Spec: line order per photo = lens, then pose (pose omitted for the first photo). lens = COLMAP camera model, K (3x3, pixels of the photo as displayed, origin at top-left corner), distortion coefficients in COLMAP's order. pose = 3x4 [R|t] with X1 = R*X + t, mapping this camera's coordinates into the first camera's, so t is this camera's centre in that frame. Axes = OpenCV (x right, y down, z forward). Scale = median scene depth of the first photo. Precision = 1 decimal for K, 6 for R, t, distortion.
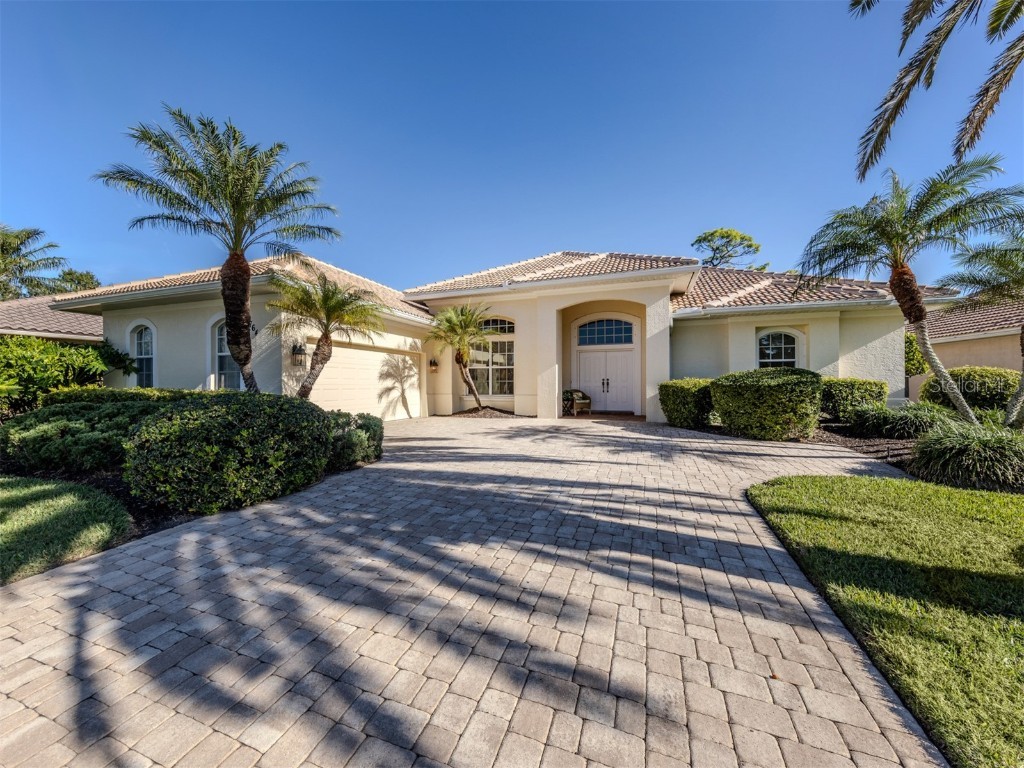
lens RADIAL K [[383.2, 0, 504.4], [0, 383.2, 384.6], [0, 0, 1]] dist [0.002098, -0.000051]
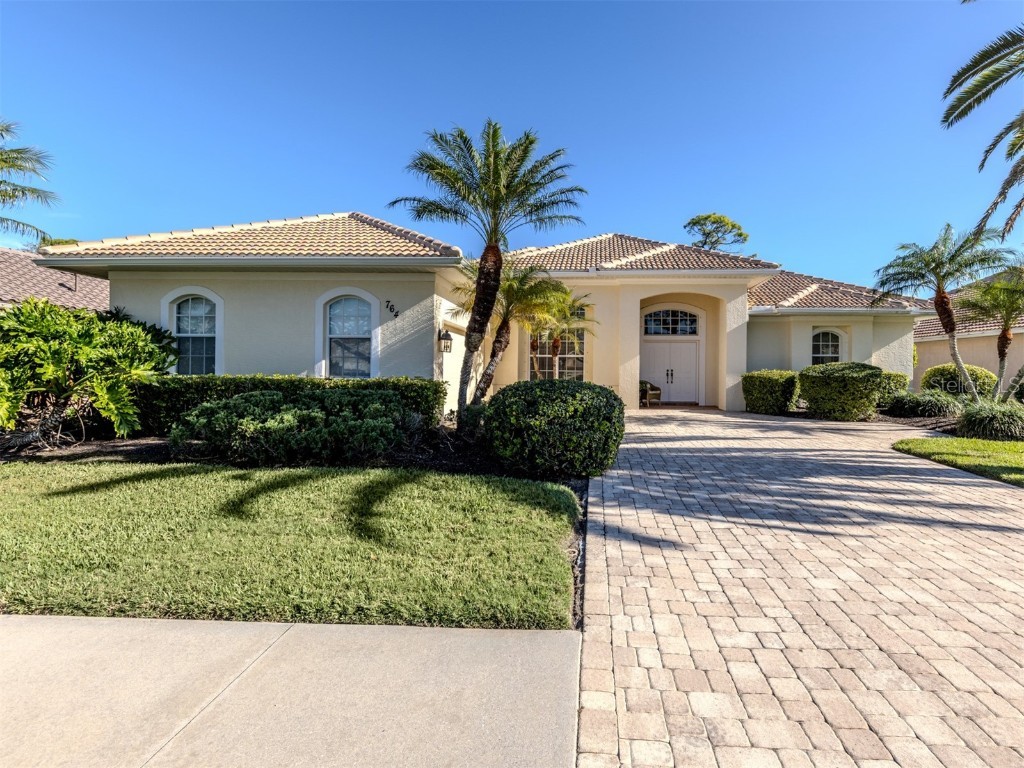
lens RADIAL K [[473.9, 0, 592.6], [0, 473.9, 380.6], [0, 0, 1]] dist [0.000302, 0.000078]
pose [[0.949893, 0.003580, 0.312555, -0.465694], [-0.006680, 0.999939, 0.008849, 0.005471], [-0.312504, -0.010493, 0.949858, -0.158839]]
